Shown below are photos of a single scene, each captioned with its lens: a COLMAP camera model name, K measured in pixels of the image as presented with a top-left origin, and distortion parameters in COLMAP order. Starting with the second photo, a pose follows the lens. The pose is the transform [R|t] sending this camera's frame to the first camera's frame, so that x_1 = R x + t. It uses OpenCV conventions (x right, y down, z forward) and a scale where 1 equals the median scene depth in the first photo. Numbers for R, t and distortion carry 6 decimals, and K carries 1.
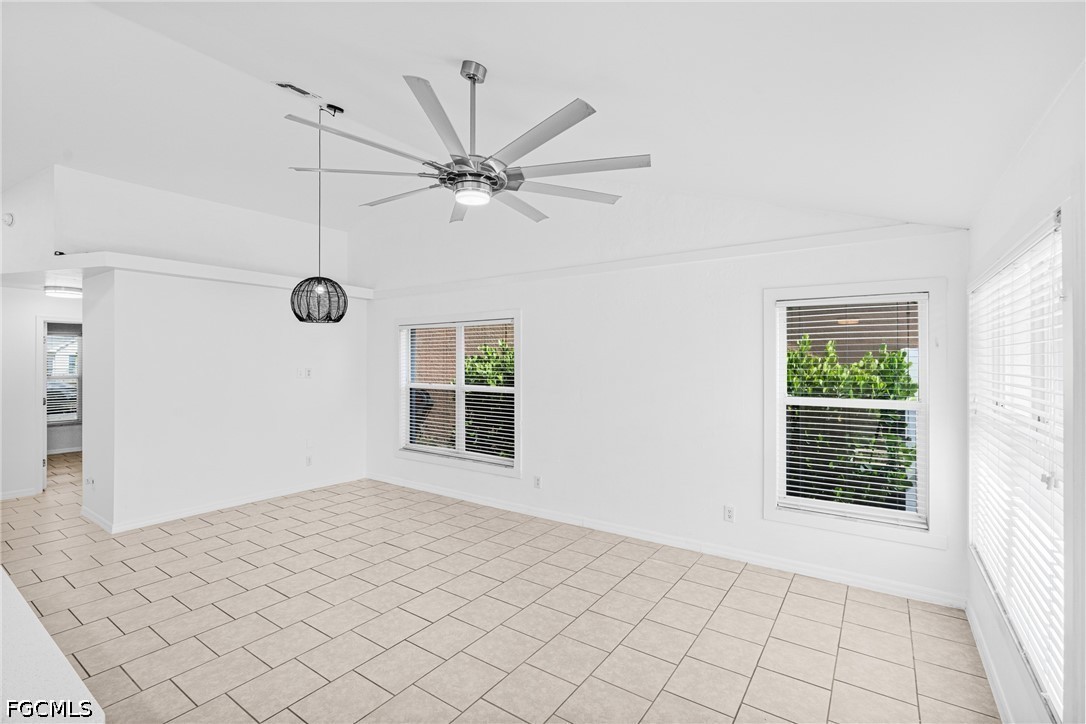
lens RADIAL K [[488.7, 0, 535.5], [0, 488.7, 360.2], [0, 0, 1]] dist [-0.004057, 0.000113]
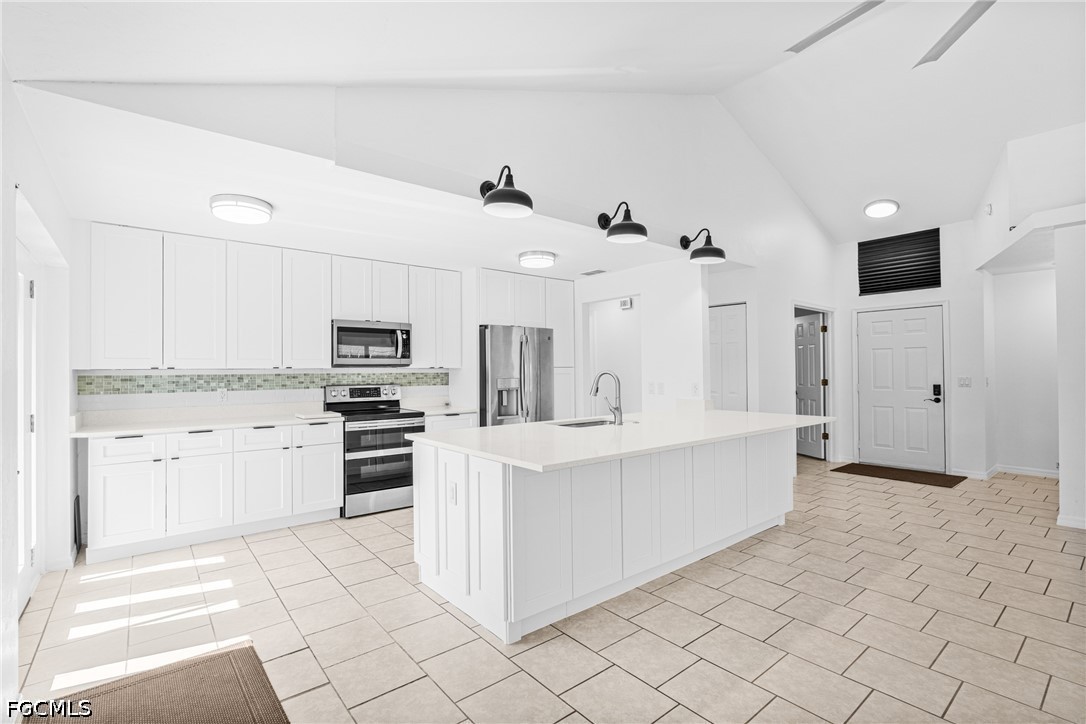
lens RADIAL K [[493.7, 0, 535.6], [0, 493.7, 367.3], [0, 0, 1]] dist [-0.004278, 0.000004]
pose [[-0.280351, -0.005350, -0.959883, 0.250563], [0.009335, 0.999922, -0.008300, 0.063573], [0.959852, -0.011287, -0.280279, 0.322229]]
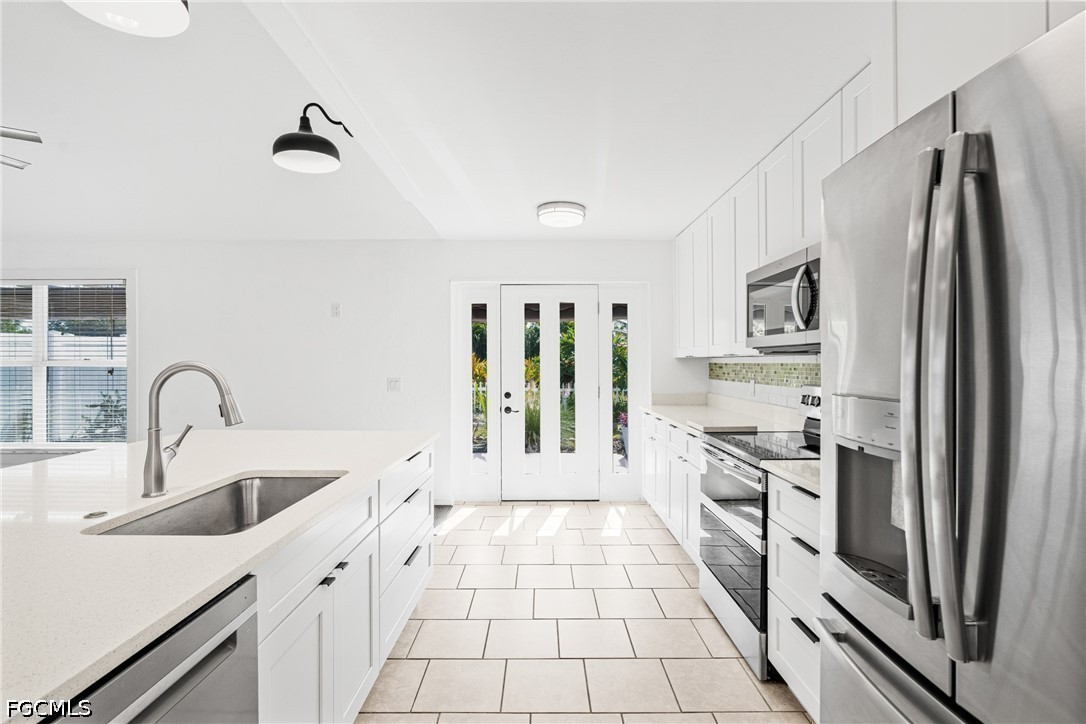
lens RADIAL K [[492.6, 0, 546.4], [0, 492.6, 364.2], [0, 0, 1]] dist [-0.002271, -0.000047]
pose [[-0.579285, -0.004969, 0.815110, -0.915220], [-0.002681, 0.999988, 0.004190, 0.063128], [-0.815120, 0.000241, -0.579291, 0.199987]]
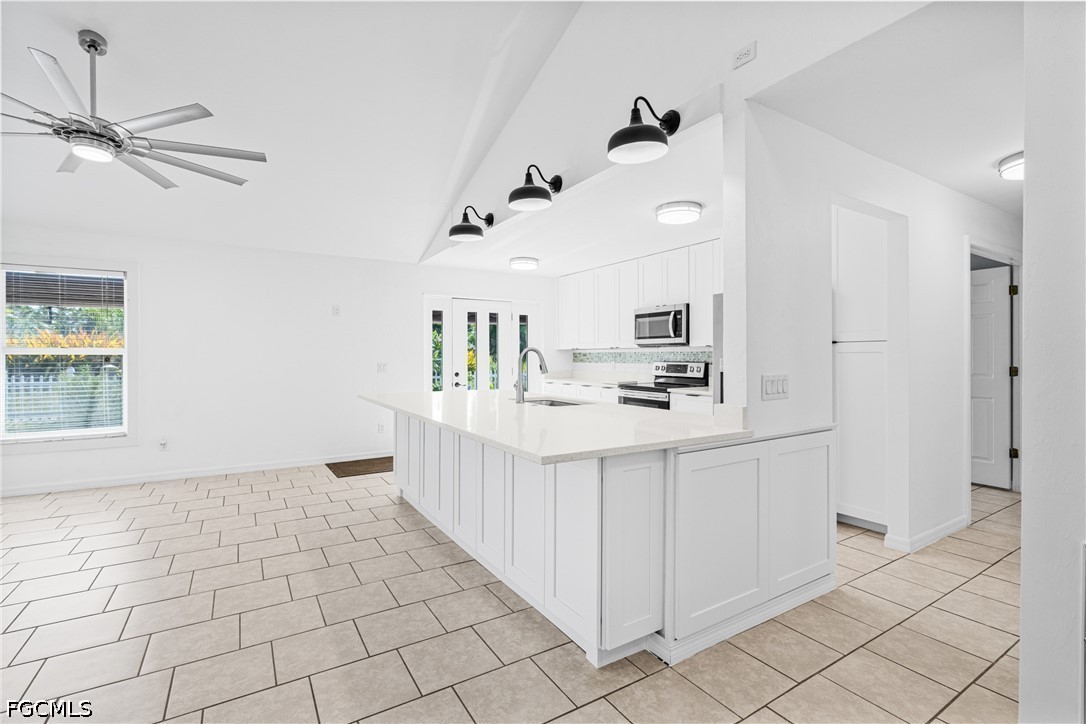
lens RADIAL K [[488.7, 0, 535.5], [0, 488.7, 360.2], [0, 0, 1]] dist [-0.004057, 0.000113]
pose [[-0.914622, -0.004459, 0.404285, -0.847577], [-0.001933, 0.999976, 0.006655, 0.078191], [-0.404305, 0.005305, -0.914609, 0.899870]]
